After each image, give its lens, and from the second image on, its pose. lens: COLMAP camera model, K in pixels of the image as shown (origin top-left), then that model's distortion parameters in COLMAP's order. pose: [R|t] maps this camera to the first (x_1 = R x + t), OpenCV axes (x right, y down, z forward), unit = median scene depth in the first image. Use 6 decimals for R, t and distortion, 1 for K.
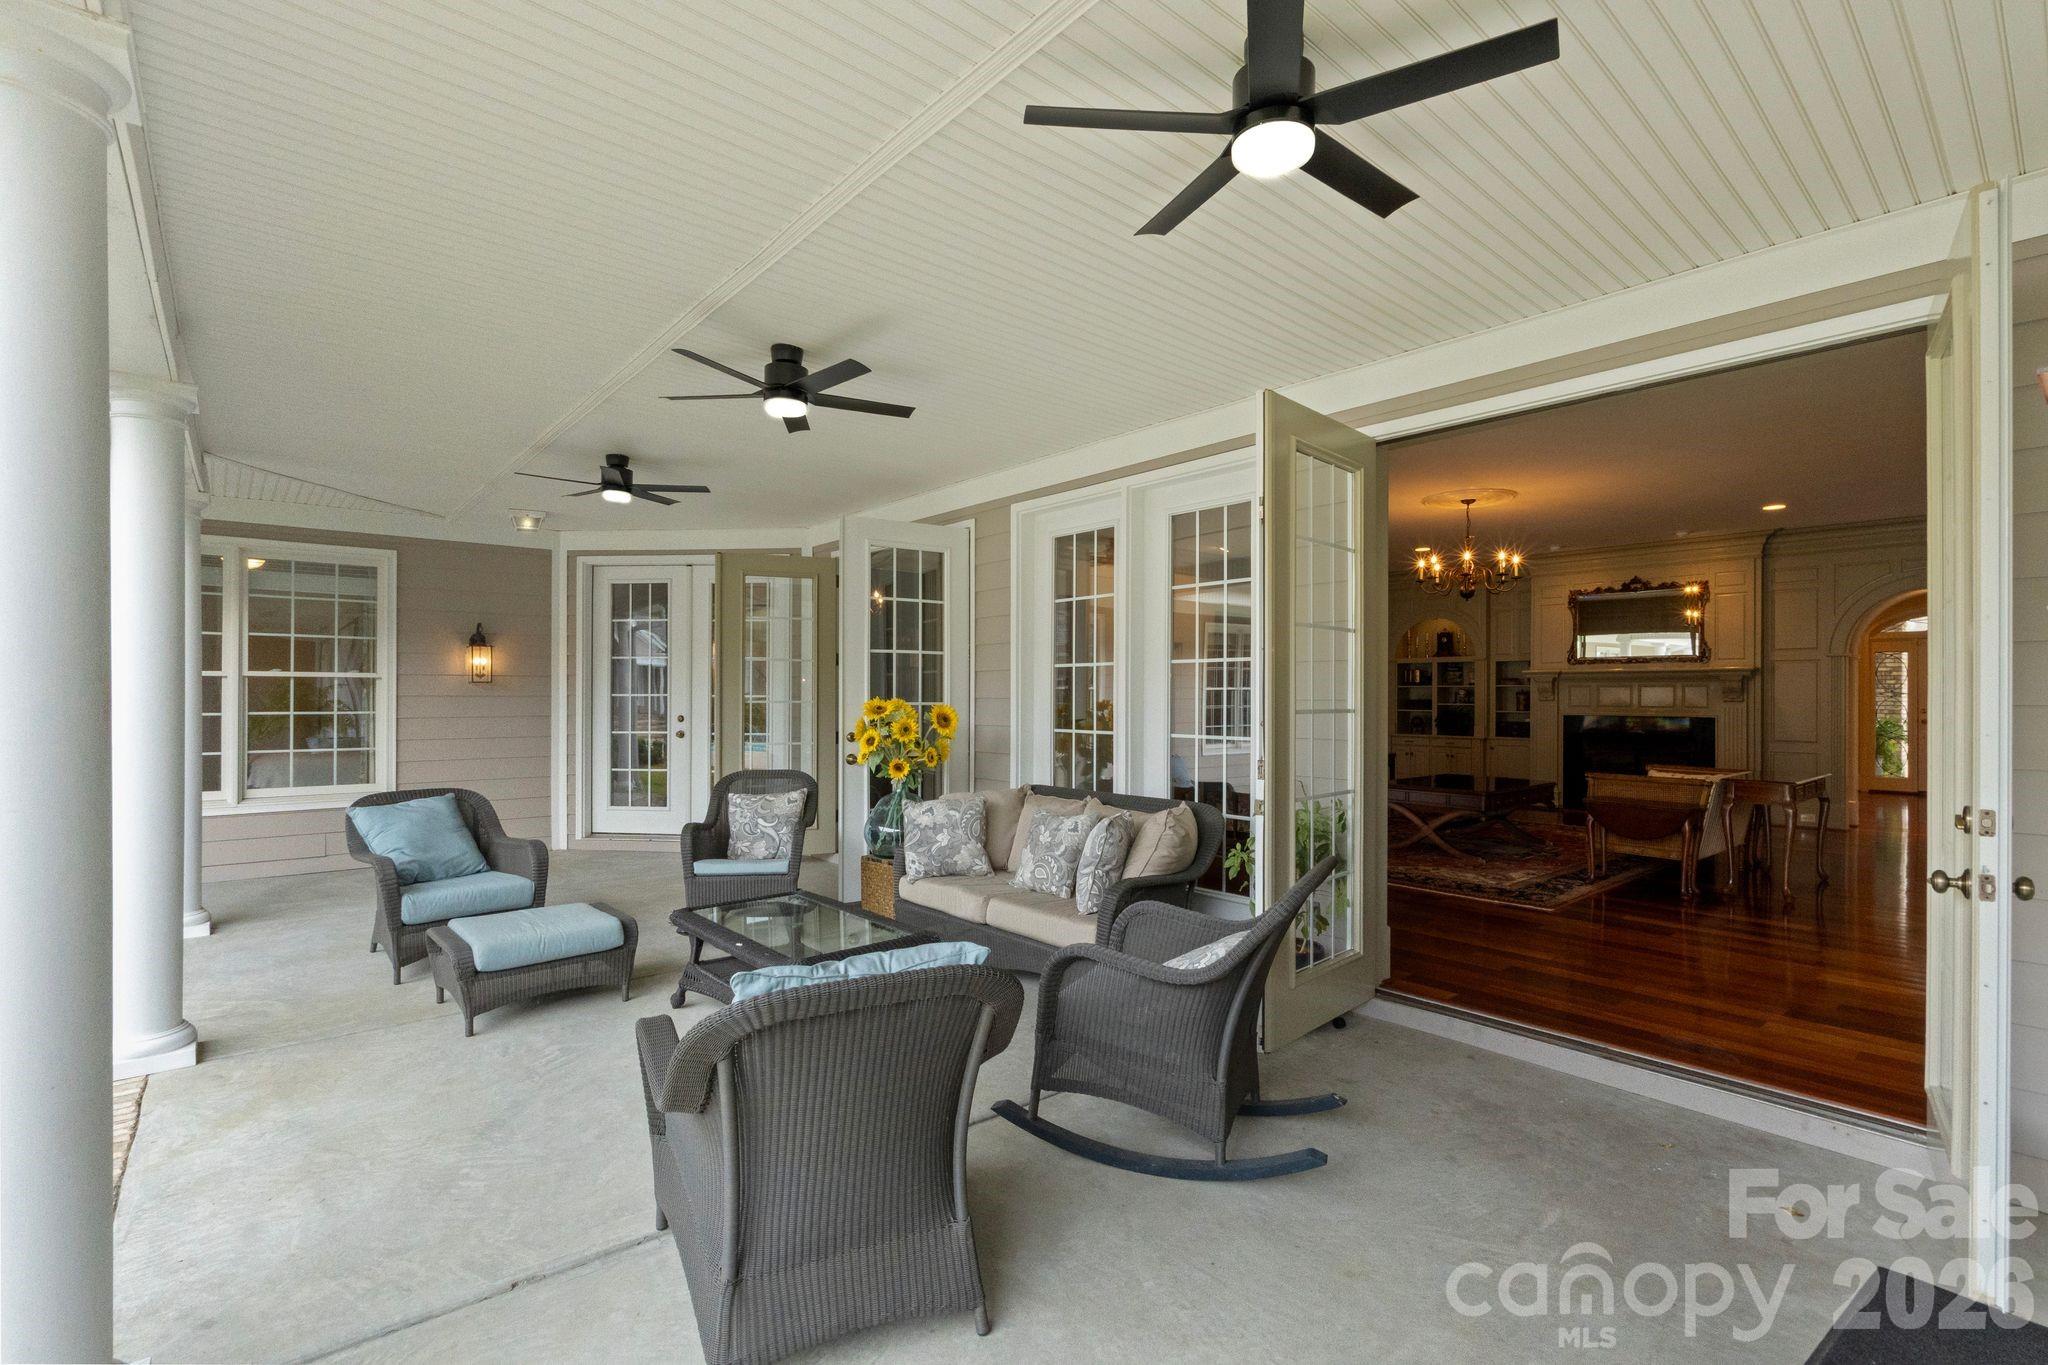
lens RADIAL K [[935.0, 0, 1038.2], [0, 935.0, 690.7], [0, 0, 1]] dist [-0.008825, 0.000965]
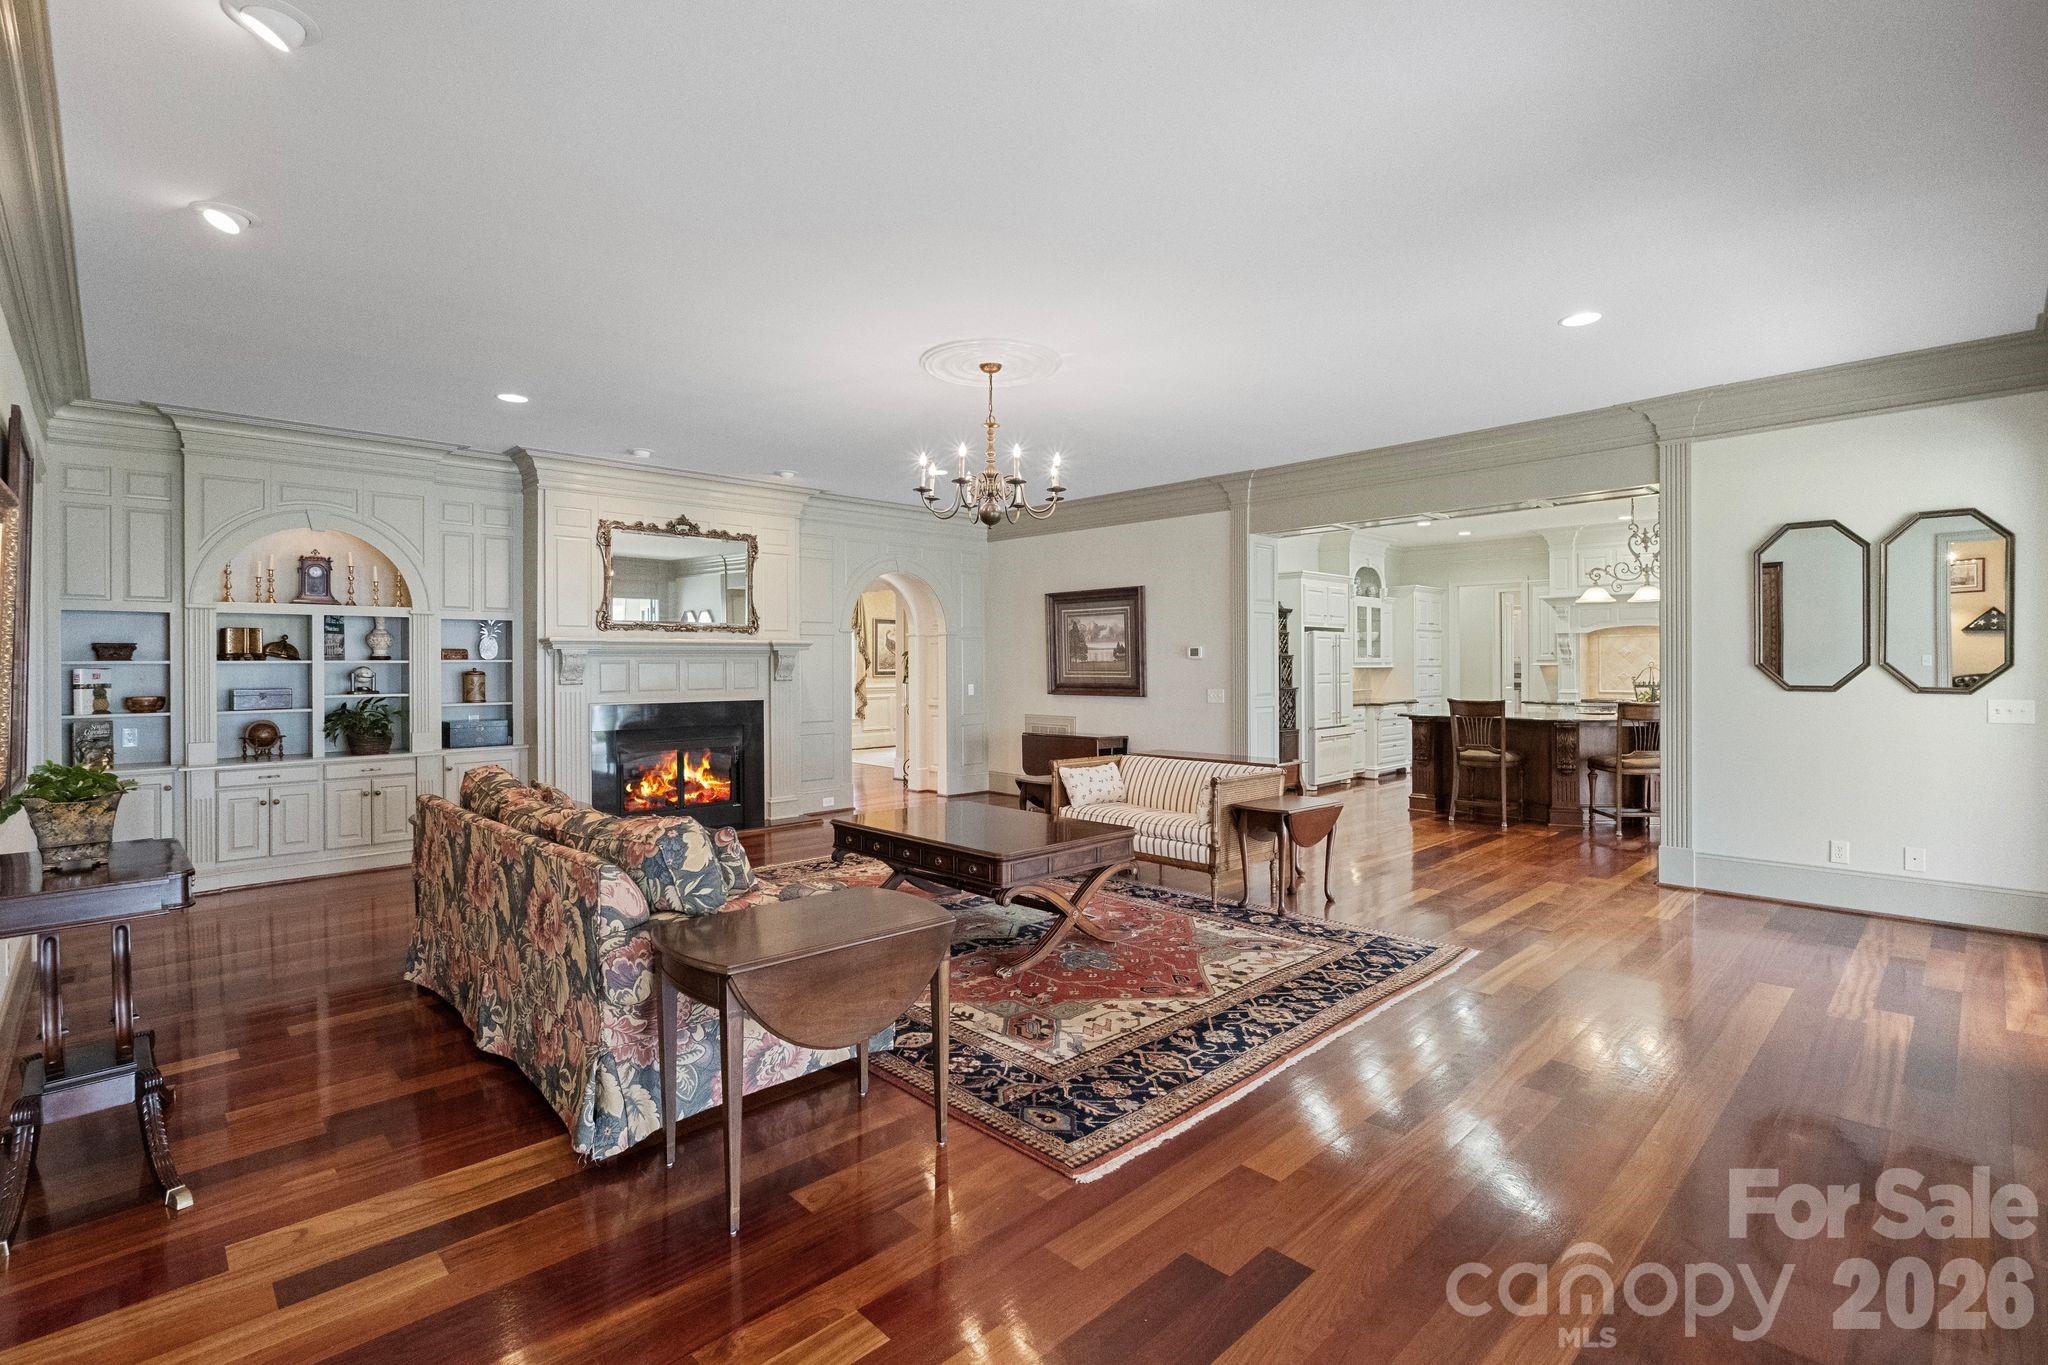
lens RADIAL K [[935.0, 0, 1042.3], [0, 935.0, 664.5], [0, 0, 1]] dist [-0.008825, 0.000965]
pose [[-0.065027, -0.002919, 0.997879, -0.117207], [0.001195, 0.999995, 0.003003, -0.004825], [-0.997883, 0.001388, -0.065023, 0.723949]]
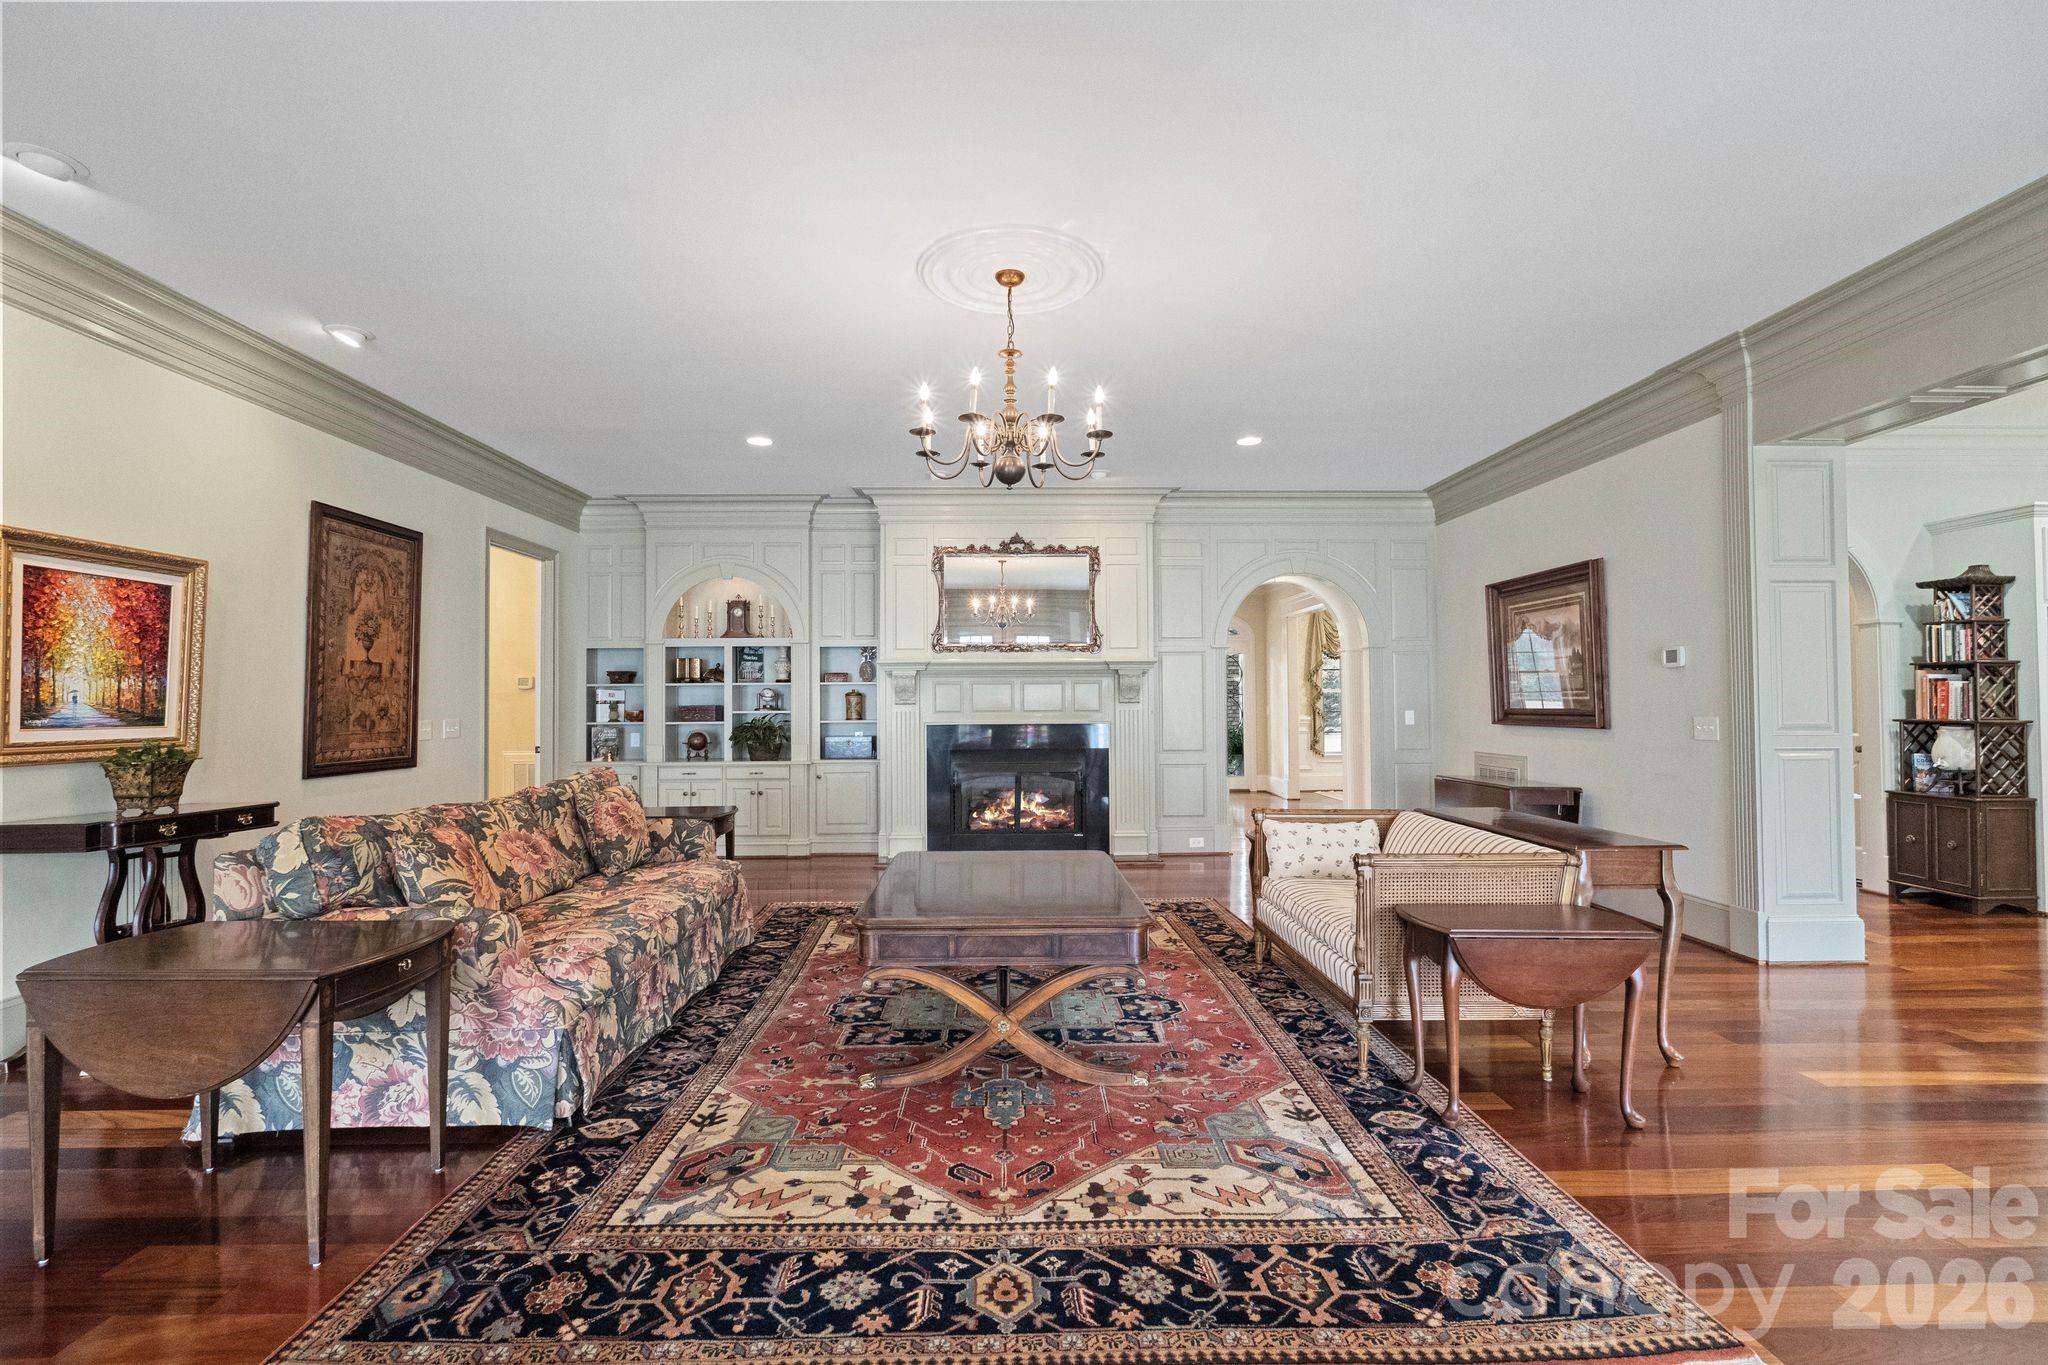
lens RADIAL K [[935.0, 0, 1034.2], [0, 935.0, 691.7], [0, 0, 1]] dist [-0.008825, 0.000965]
pose [[0.636389, 0.003588, 0.771360, 0.079198], [0.004858, 0.999951, -0.008660, 0.007824], [-0.771353, 0.009258, 0.636340, 0.496621]]
